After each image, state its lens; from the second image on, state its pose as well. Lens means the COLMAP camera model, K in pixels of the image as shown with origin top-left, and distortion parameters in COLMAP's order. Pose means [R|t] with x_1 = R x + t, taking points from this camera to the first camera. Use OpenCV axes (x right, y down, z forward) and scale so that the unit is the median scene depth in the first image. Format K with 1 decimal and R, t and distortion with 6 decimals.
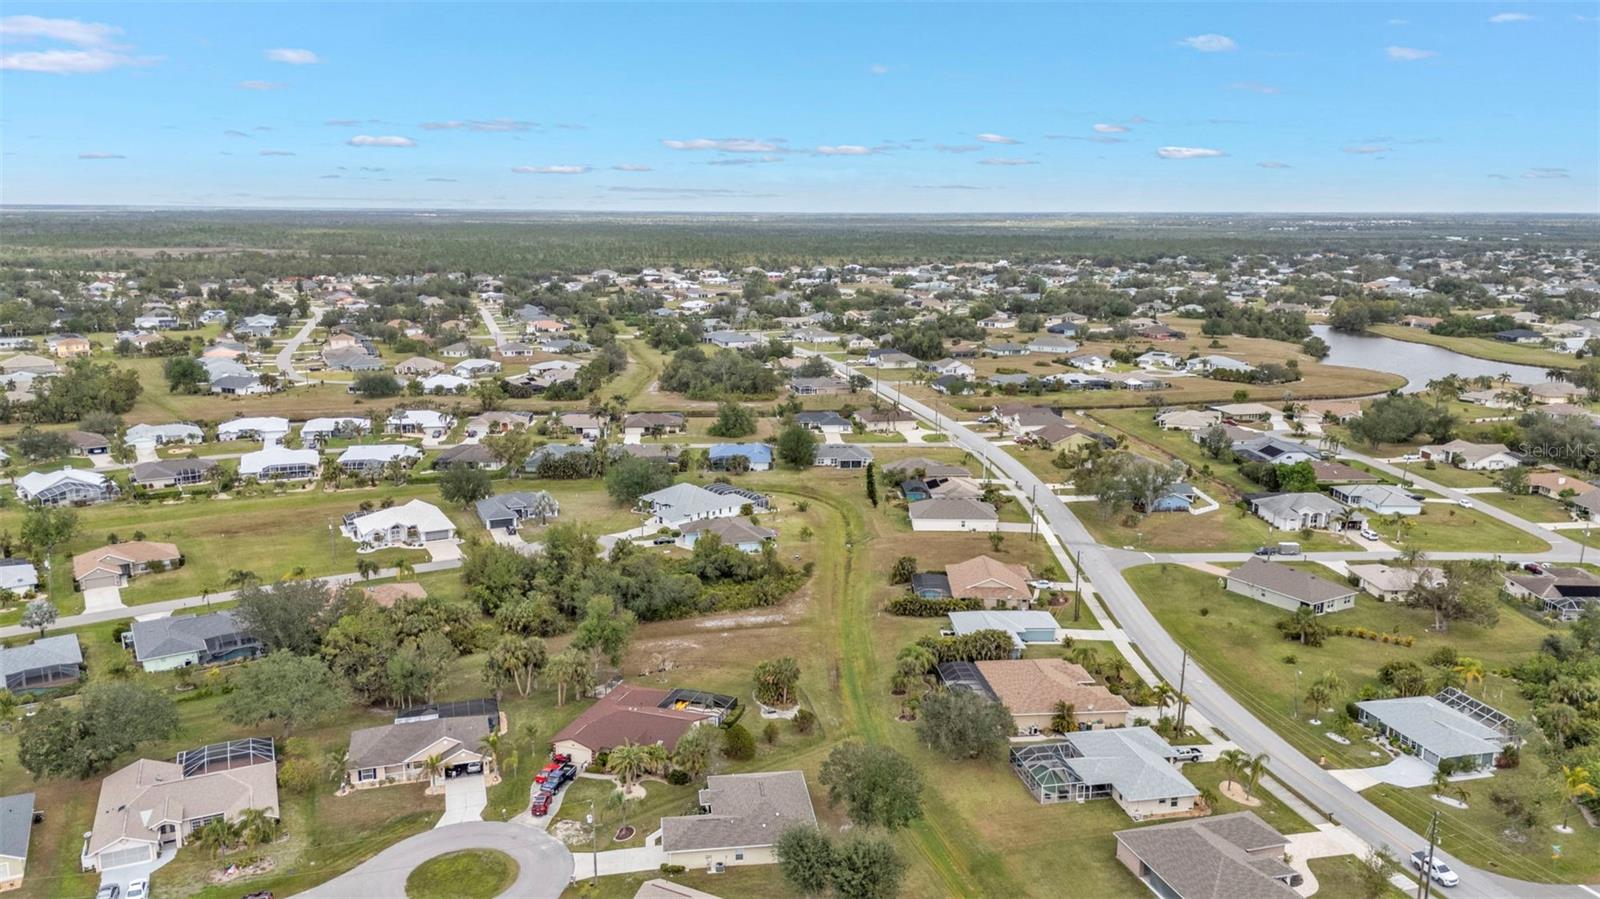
lens RADIAL K [[1165.3, 0, 797.1], [0, 1165.3, 471.5], [0, 0, 1]] dist [0.079801, -0.078378]
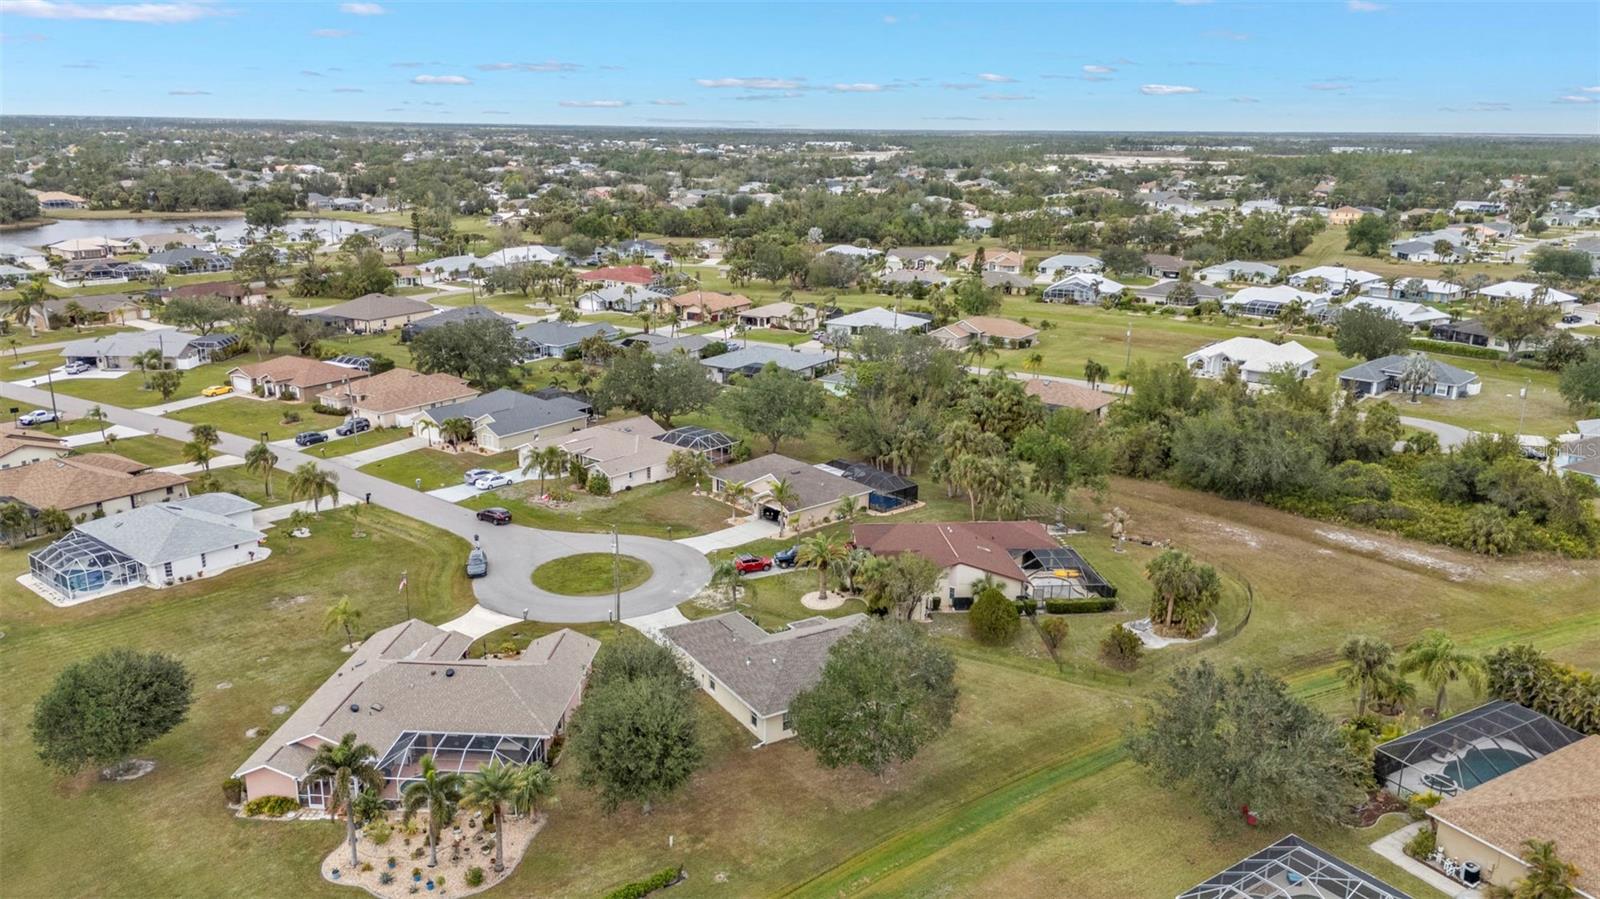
lens RADIAL K [[1165.3, 0, 797.8], [0, 1165.3, 439.9], [0, 0, 1]] dist [0.079801, -0.078378]
pose [[0.411558, 0.236882, -0.880061, 0.246132], [-0.208344, 0.964515, 0.162183, 0.026134], [0.887250, 0.116608, 0.446307, 0.312201]]
